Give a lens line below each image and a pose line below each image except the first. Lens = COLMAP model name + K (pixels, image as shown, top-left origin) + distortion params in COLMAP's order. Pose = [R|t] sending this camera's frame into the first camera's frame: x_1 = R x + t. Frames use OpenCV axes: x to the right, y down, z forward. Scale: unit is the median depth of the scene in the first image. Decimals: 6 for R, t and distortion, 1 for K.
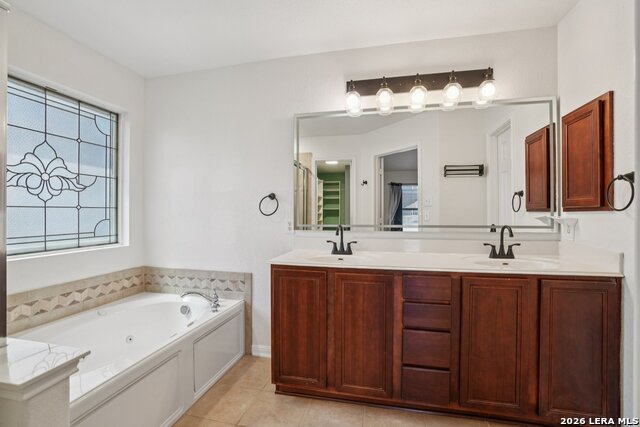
lens RADIAL K [[295.9, 0, 317.1], [0, 295.9, 213.2], [0, 0, 1]] dist [-0.051539, 0.011239]
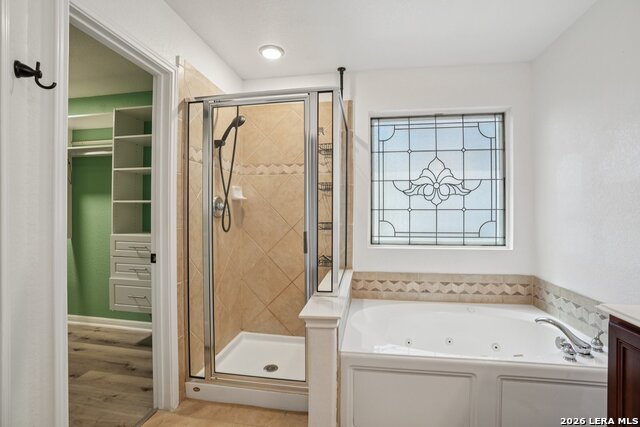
lens RADIAL K [[295.9, 0, 317.9], [0, 295.9, 211.4], [0, 0, 1]] dist [-0.051539, 0.011239]
pose [[0.067216, -0.000966, -0.997738, 0.257518], [-0.002610, 0.999996, -0.001144, -0.009810], [0.997735, 0.002681, 0.067213, 0.337371]]
